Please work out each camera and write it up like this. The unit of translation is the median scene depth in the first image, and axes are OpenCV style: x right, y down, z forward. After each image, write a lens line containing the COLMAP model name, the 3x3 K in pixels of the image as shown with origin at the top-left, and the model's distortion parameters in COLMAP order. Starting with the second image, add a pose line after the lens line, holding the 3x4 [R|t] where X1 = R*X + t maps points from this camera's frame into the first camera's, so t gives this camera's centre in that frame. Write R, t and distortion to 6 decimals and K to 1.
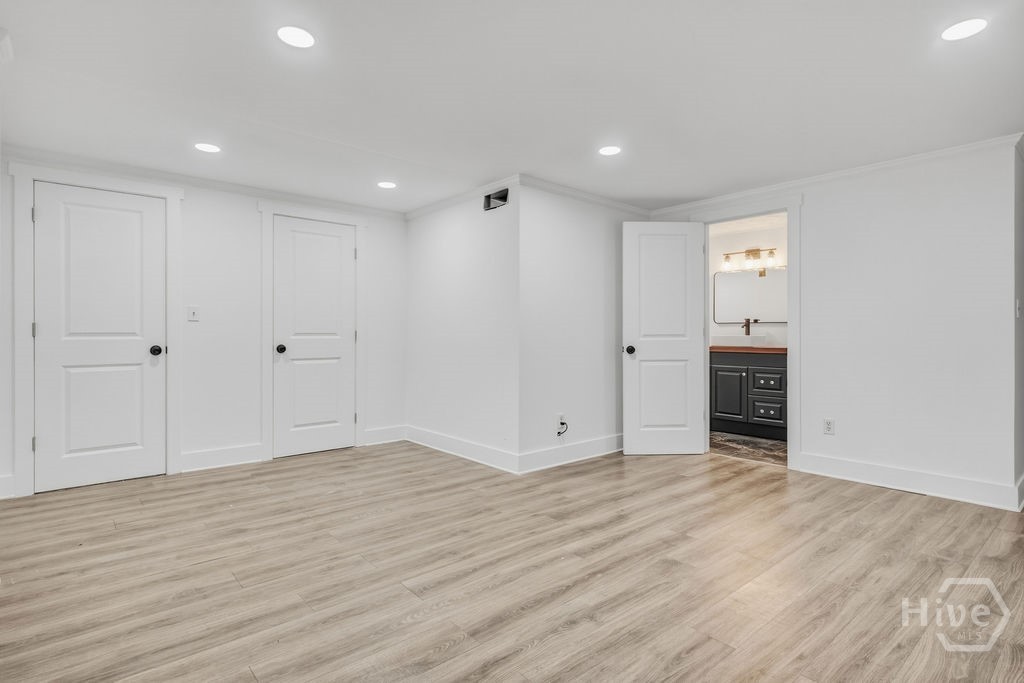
lens RADIAL K [[523.1, 0, 514.3], [0, 523.1, 339.0], [0, 0, 1]] dist [0.016823, 0.000932]
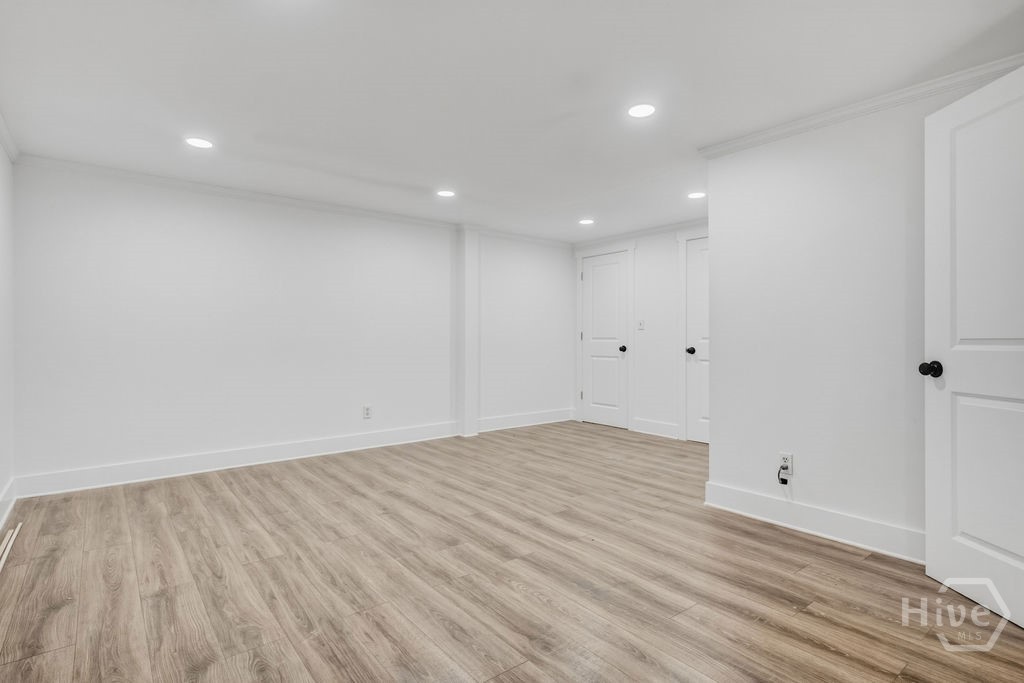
lens RADIAL K [[523.1, 0, 518.5], [0, 523.1, 341.3], [0, 0, 1]] dist [0.016823, 0.000932]
pose [[-0.039212, 0.004005, -0.999223, 1.139609], [-0.014705, 0.999881, 0.004585, -0.003795], [0.999123, 0.014874, -0.039148, 0.962108]]
